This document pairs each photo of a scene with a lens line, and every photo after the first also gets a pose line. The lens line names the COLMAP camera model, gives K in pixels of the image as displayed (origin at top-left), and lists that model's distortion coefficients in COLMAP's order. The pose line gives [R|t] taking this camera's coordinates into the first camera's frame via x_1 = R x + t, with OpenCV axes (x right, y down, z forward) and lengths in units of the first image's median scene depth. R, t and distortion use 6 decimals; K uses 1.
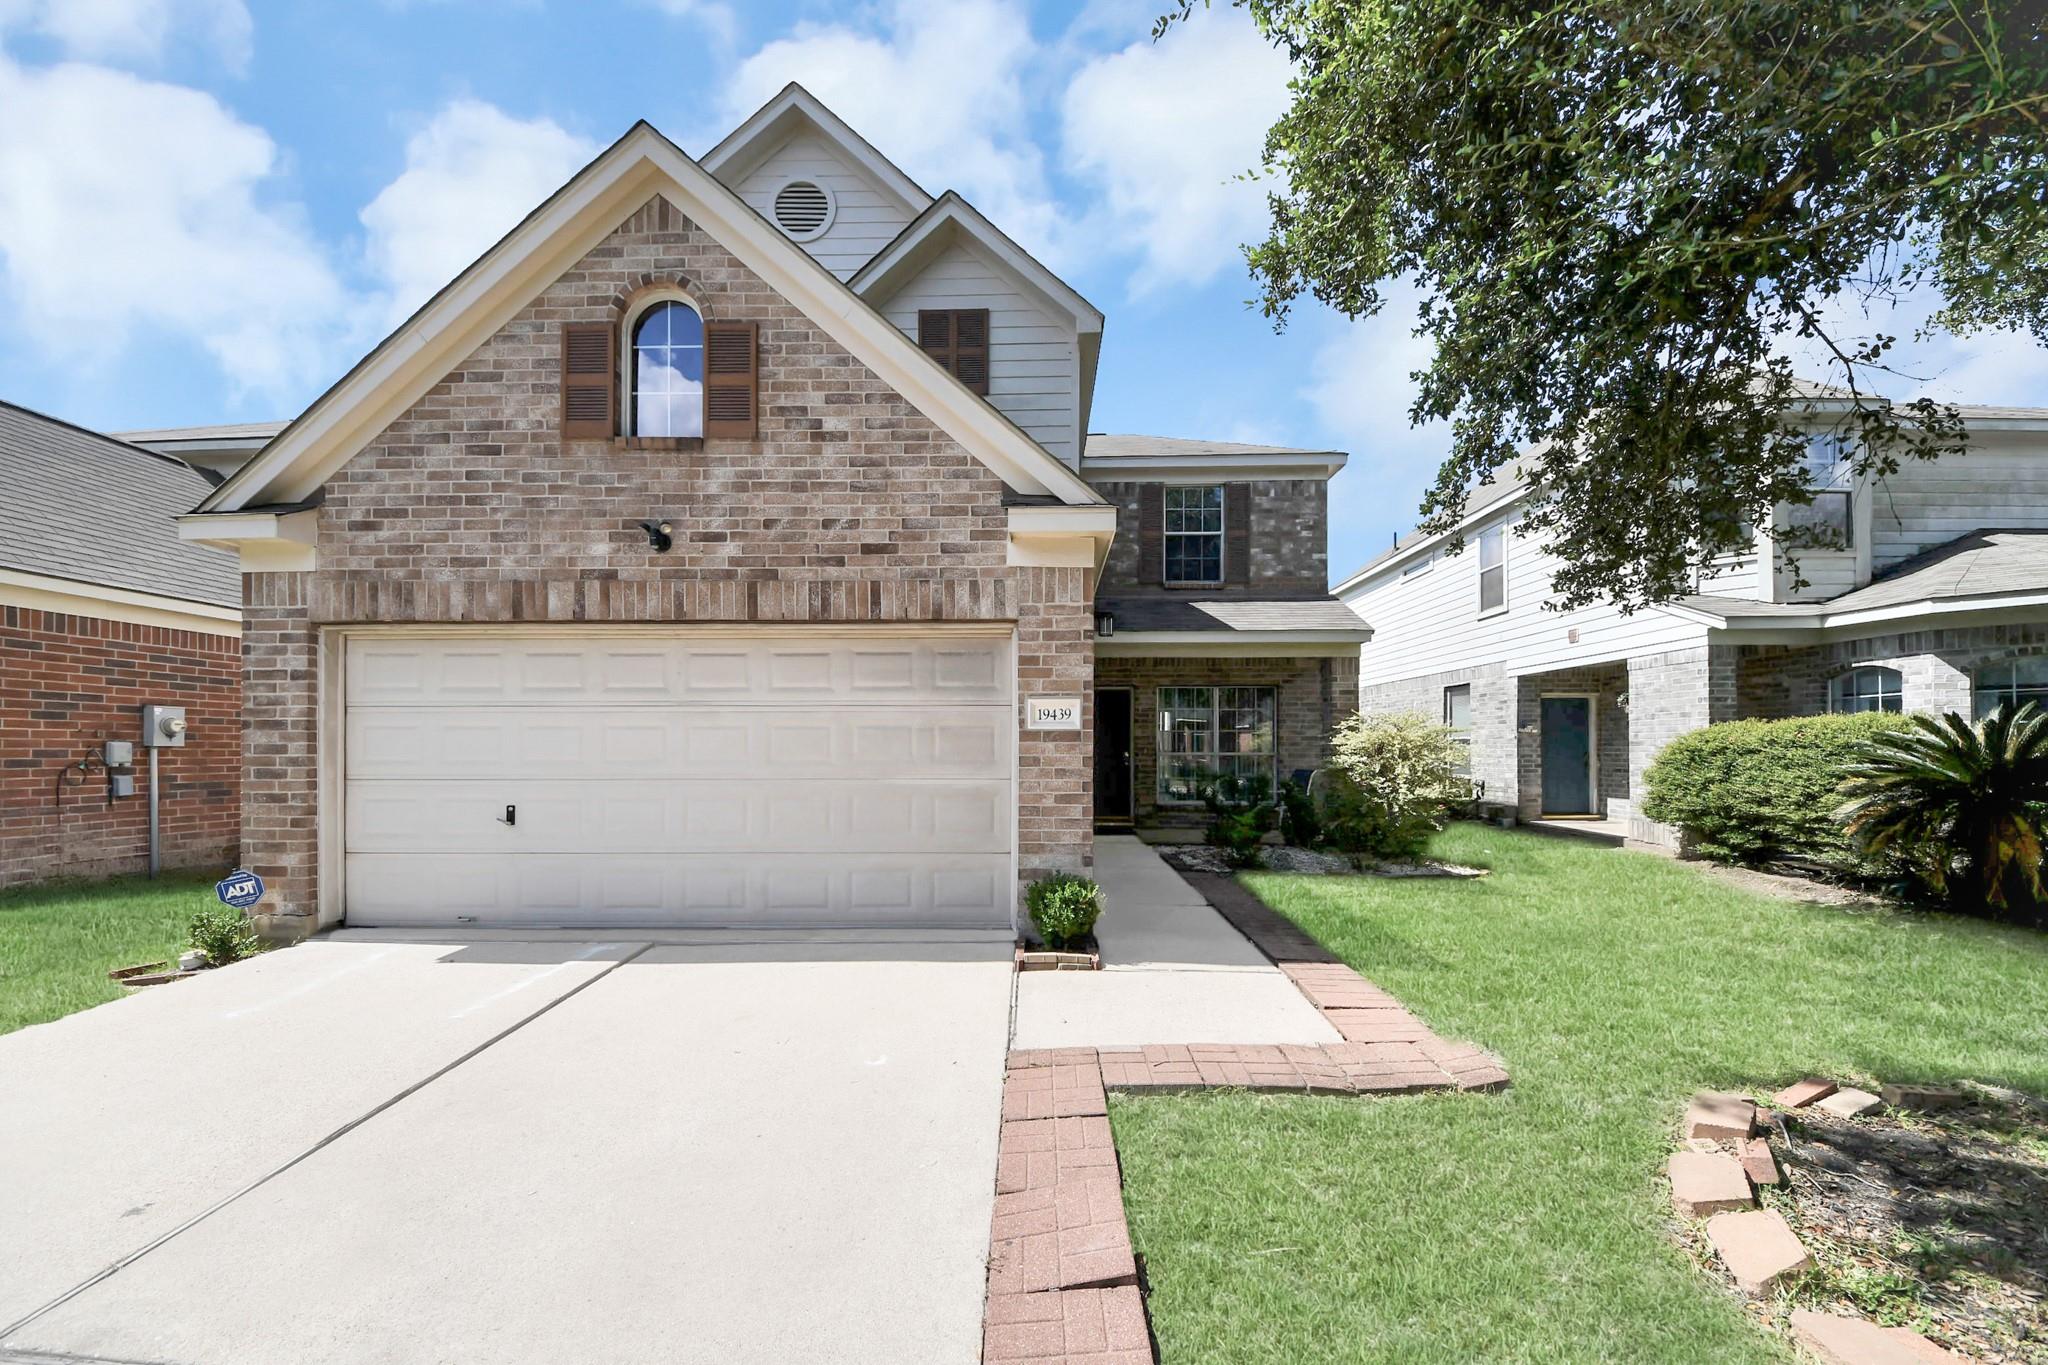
lens RADIAL K [[749.5, 0, 1013.3], [0, 749.5, 744.4], [0, 0, 1]] dist [0.024527, -0.019886]
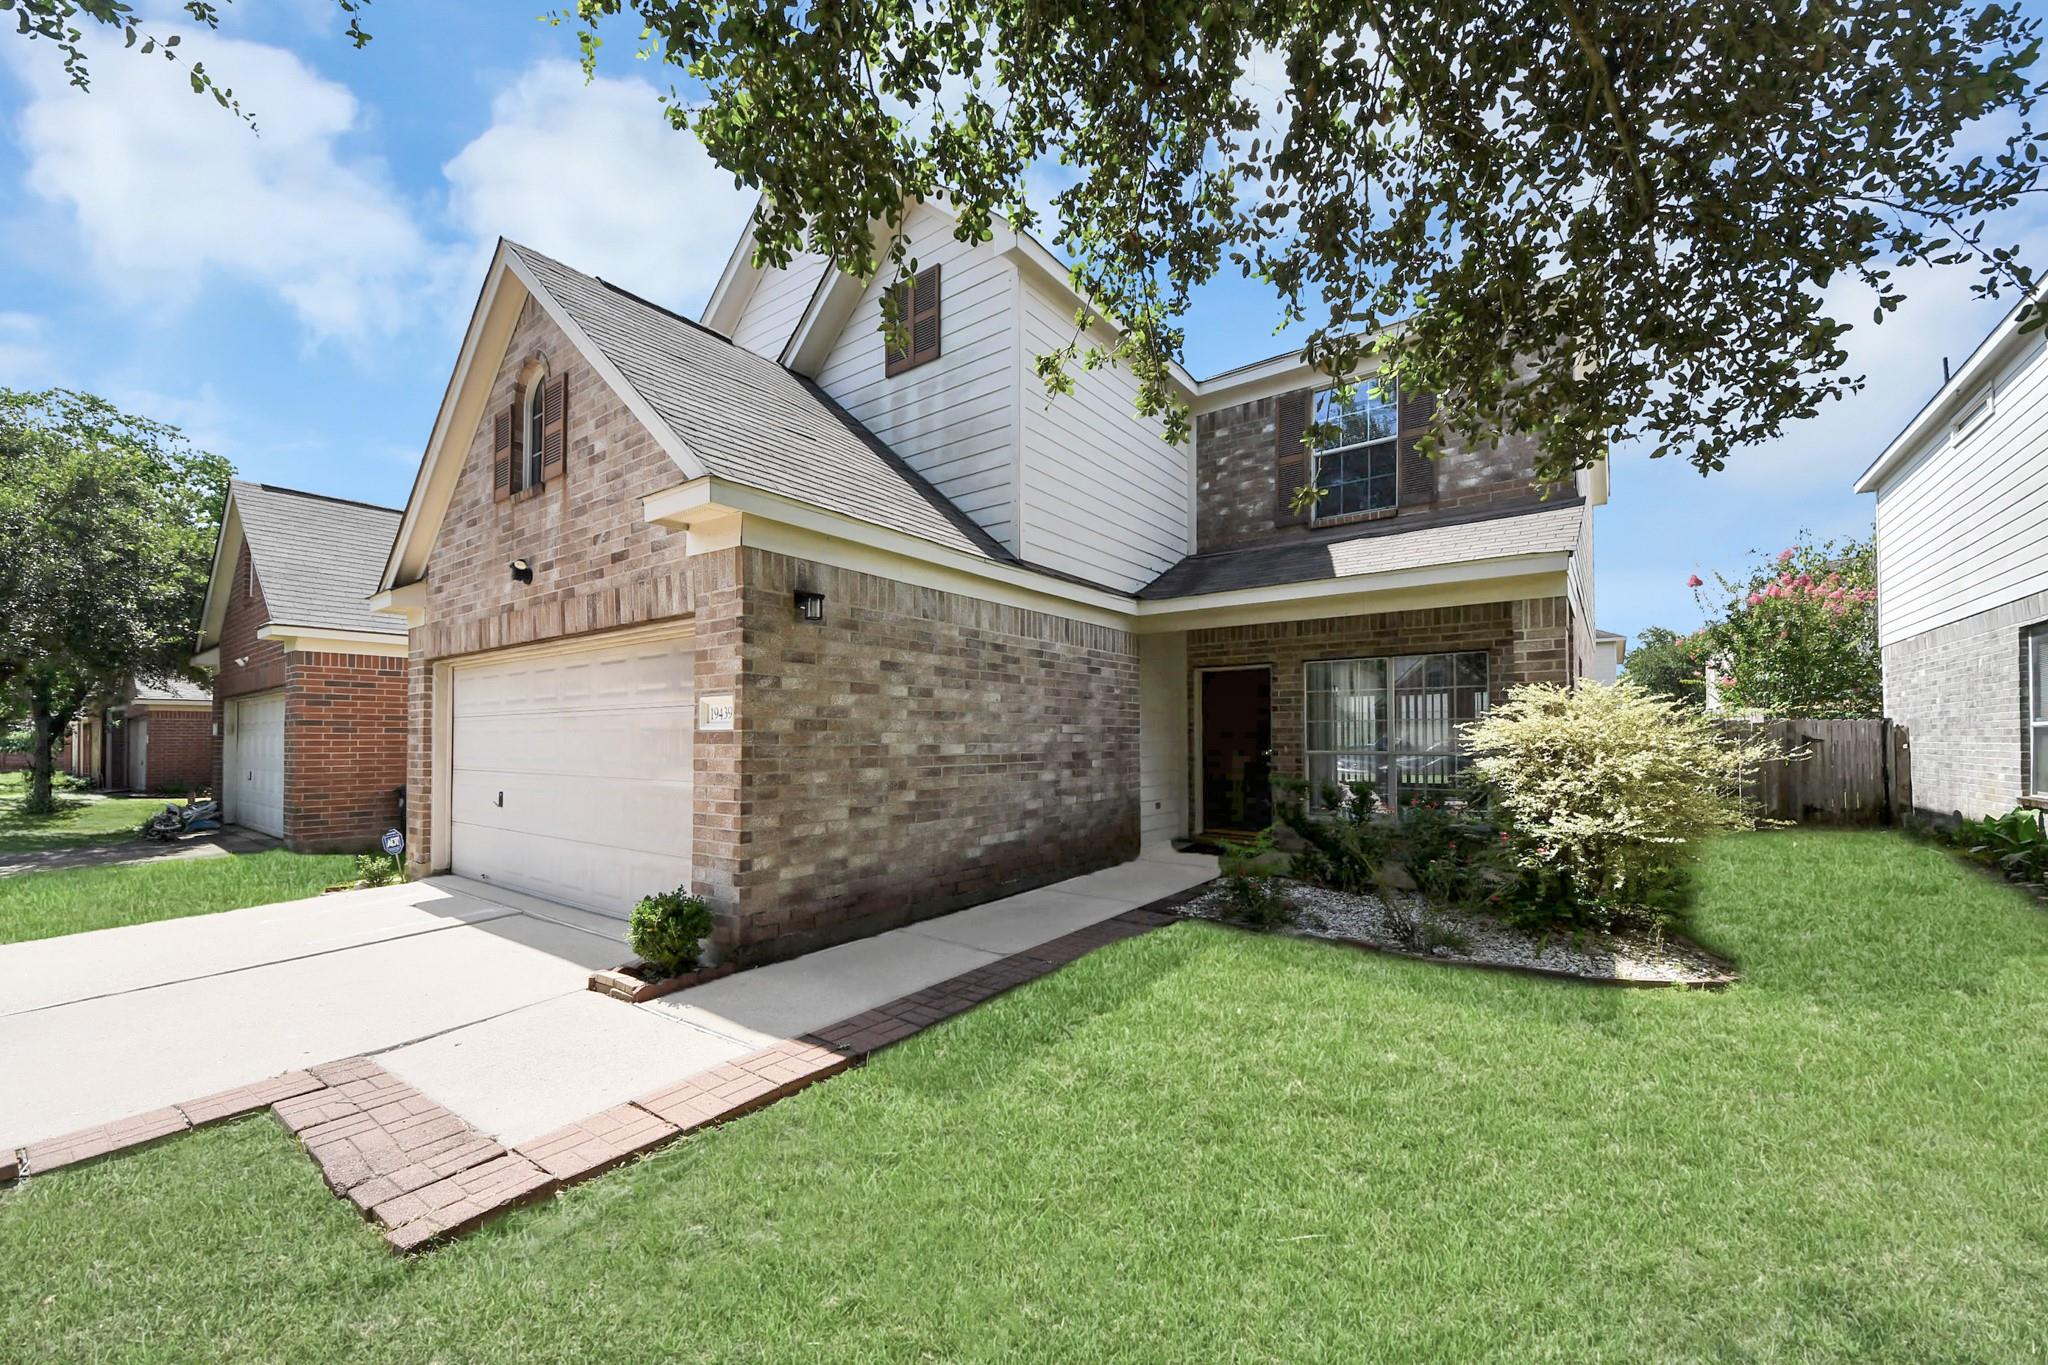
lens RADIAL K [[791.3, 0, 1018.3], [0, 791.3, 723.0], [0, 0, 1]] dist [0.000022, -0.000029]
pose [[0.816352, -0.014194, -0.577380, 0.877924], [0.005248, 0.999839, -0.017159, -0.009674], [0.577531, 0.010978, 0.816295, 0.420772]]
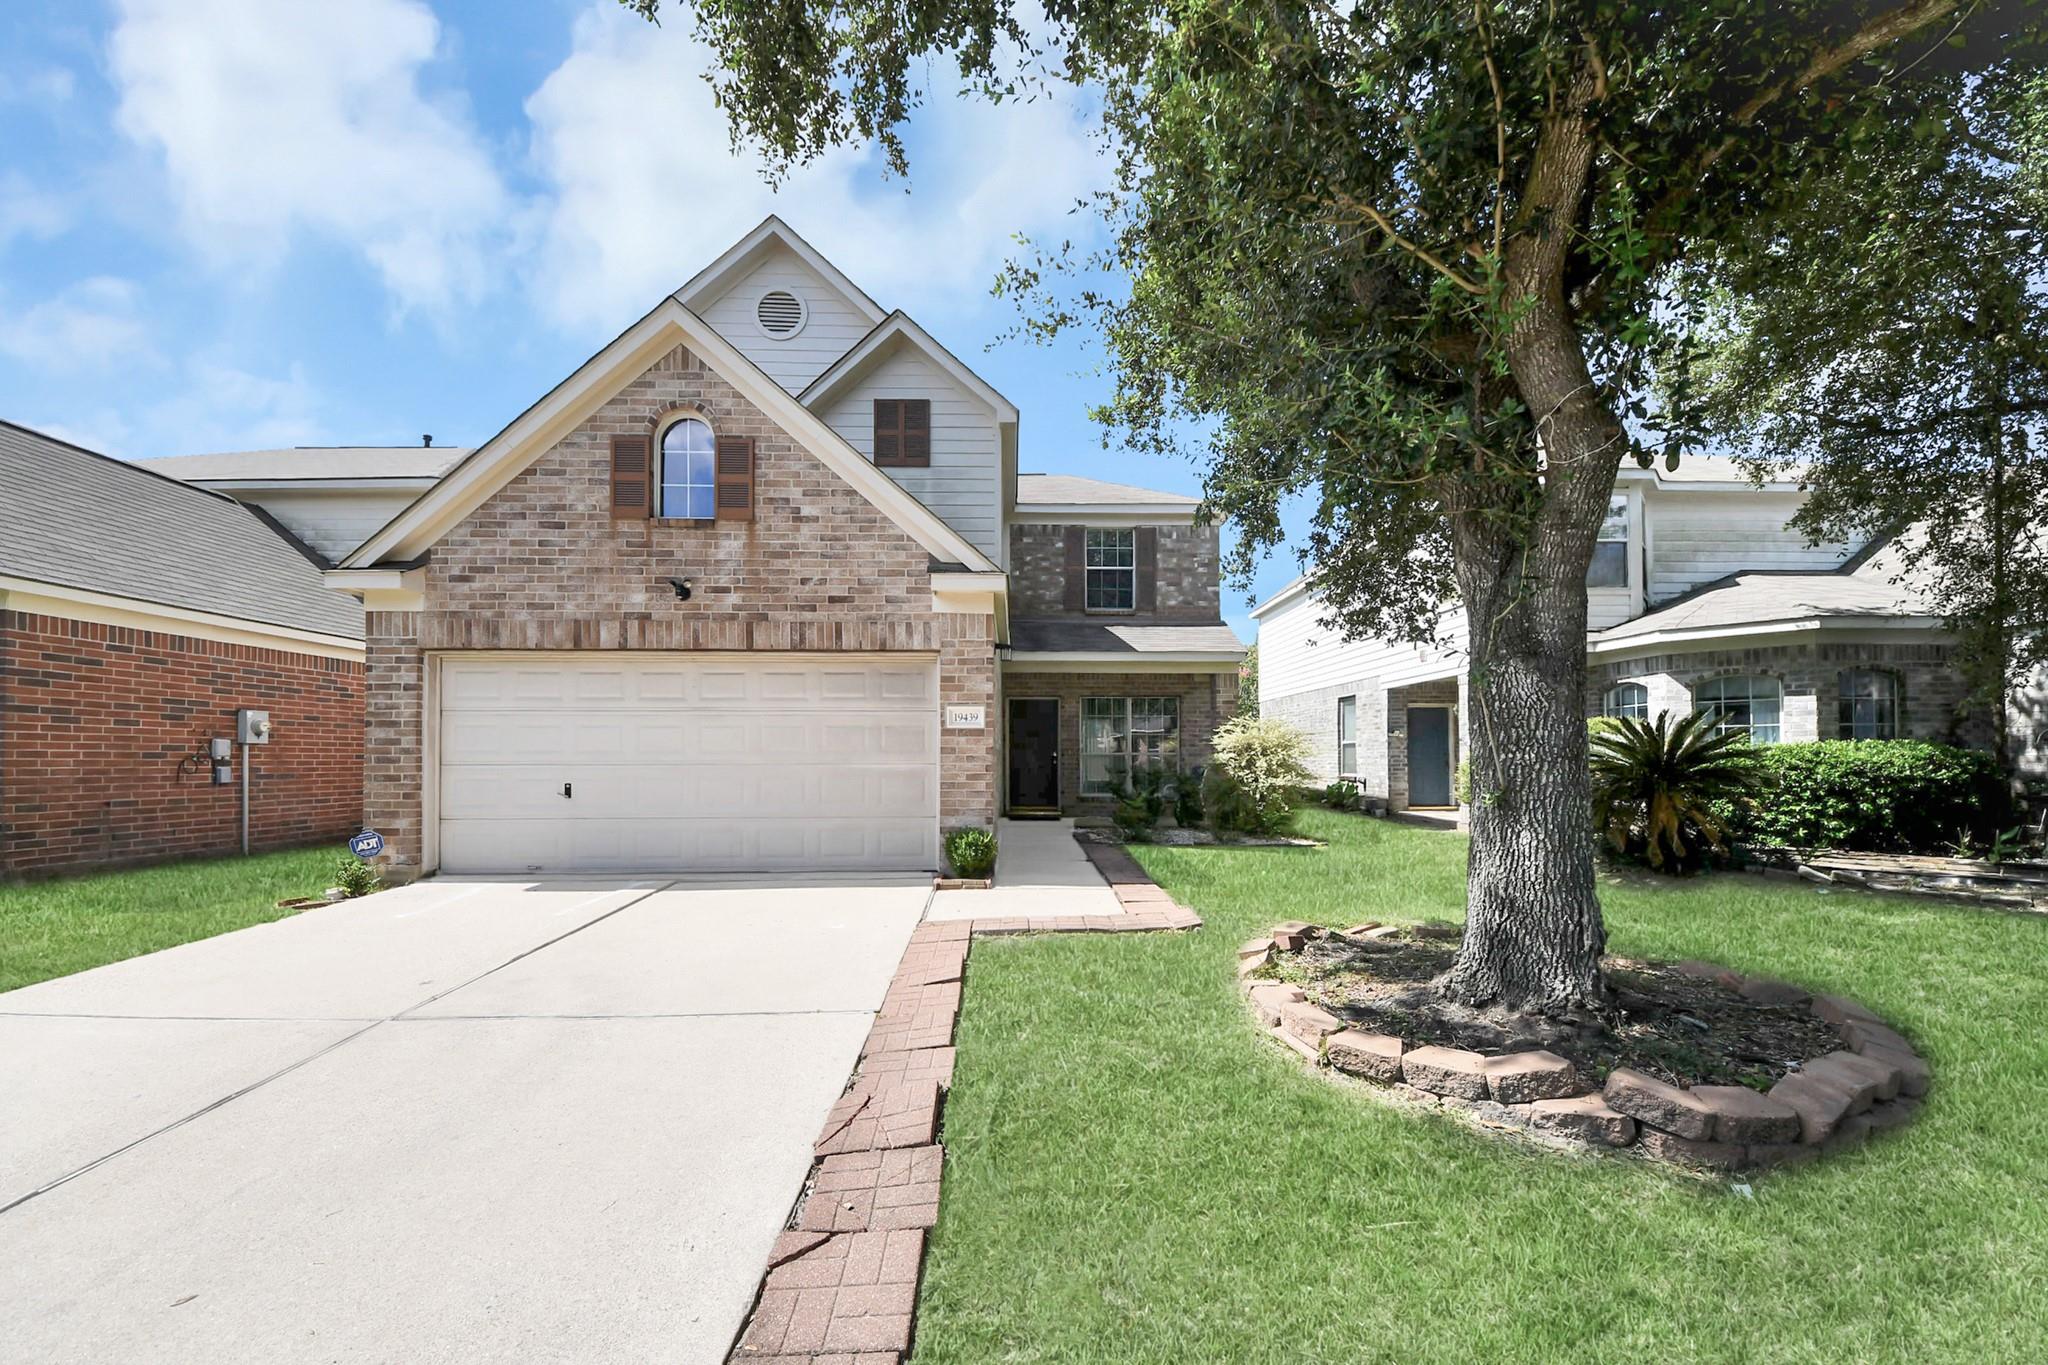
lens RADIAL K [[770.7, 0, 1017.6], [0, 770.7, 748.5], [0, 0, 1]] dist [0.022892, -0.016235]
pose [[0.999074, 0.000012, 0.043036, 0.087673], [0.000345, 0.999966, -0.008297, 0.030571], [-0.043034, 0.008304, 0.999039, -0.449043]]
